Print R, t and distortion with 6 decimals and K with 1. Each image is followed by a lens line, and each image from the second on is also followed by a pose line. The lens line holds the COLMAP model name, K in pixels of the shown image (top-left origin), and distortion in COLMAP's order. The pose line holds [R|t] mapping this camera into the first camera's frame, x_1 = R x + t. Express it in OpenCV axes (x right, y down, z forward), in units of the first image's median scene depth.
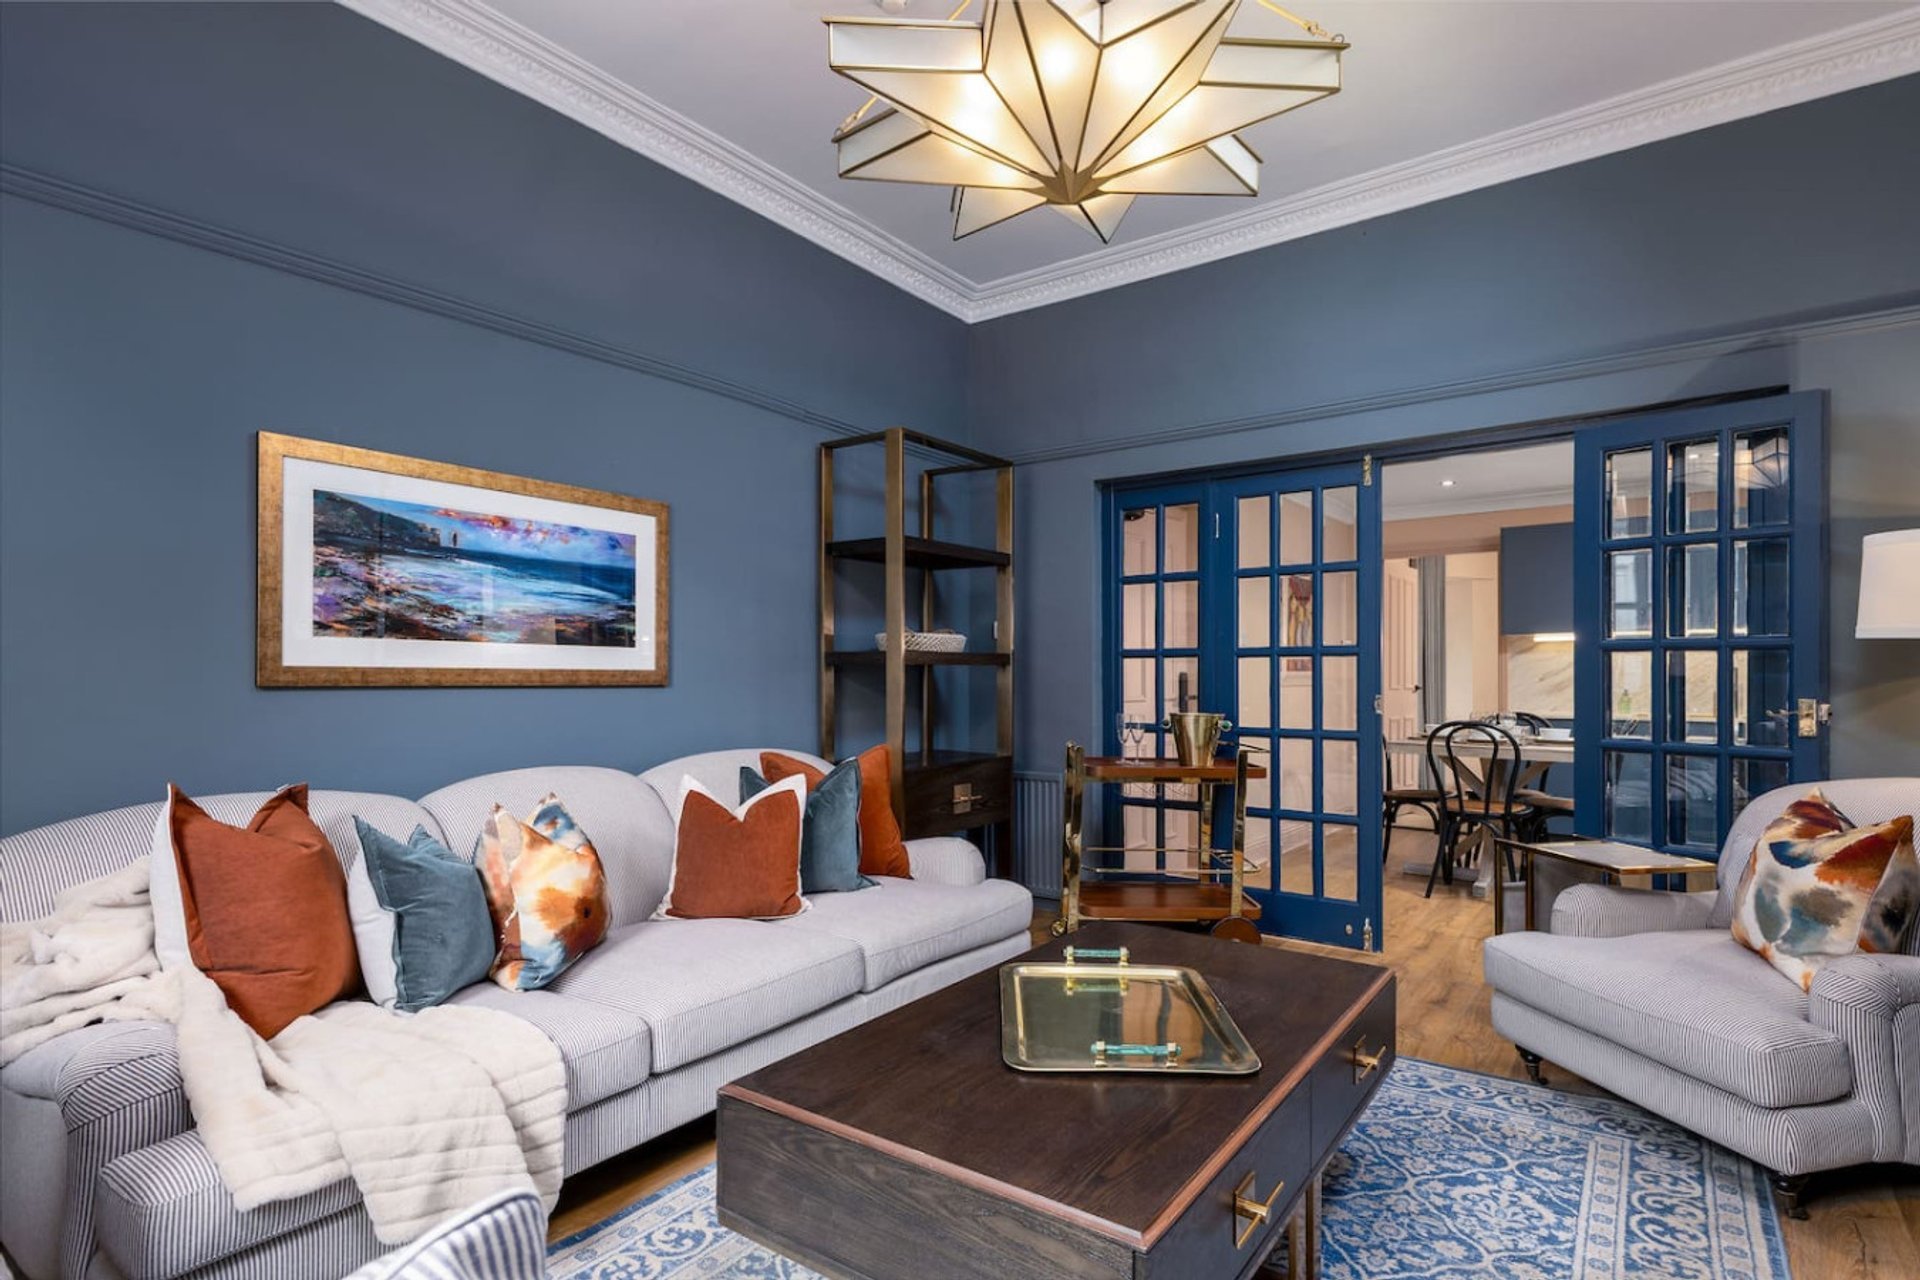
lens RADIAL K [[997.5, 0, 948.7], [0, 997.5, 683.1], [0, 0, 1]] dist [0.013690, -0.001969]
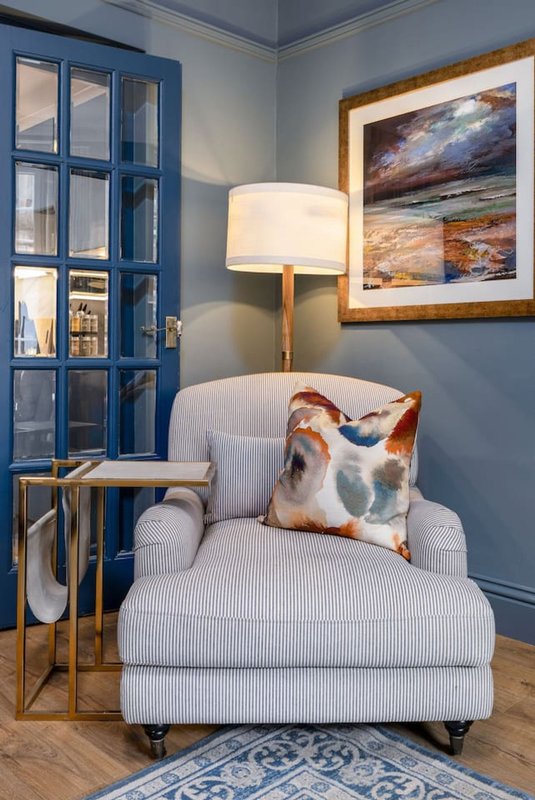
lens RADIAL K [[740.3, 0, 268.6], [0, 740.3, 353.1], [0, 0, 1]] dist [0.005844, -0.002967]
pose [[0.154846, -0.002042, 0.987936, -0.002827], [0.002046, 0.999996, 0.001746, 0.060494], [-0.987936, 0.001751, 0.154850, 0.777212]]
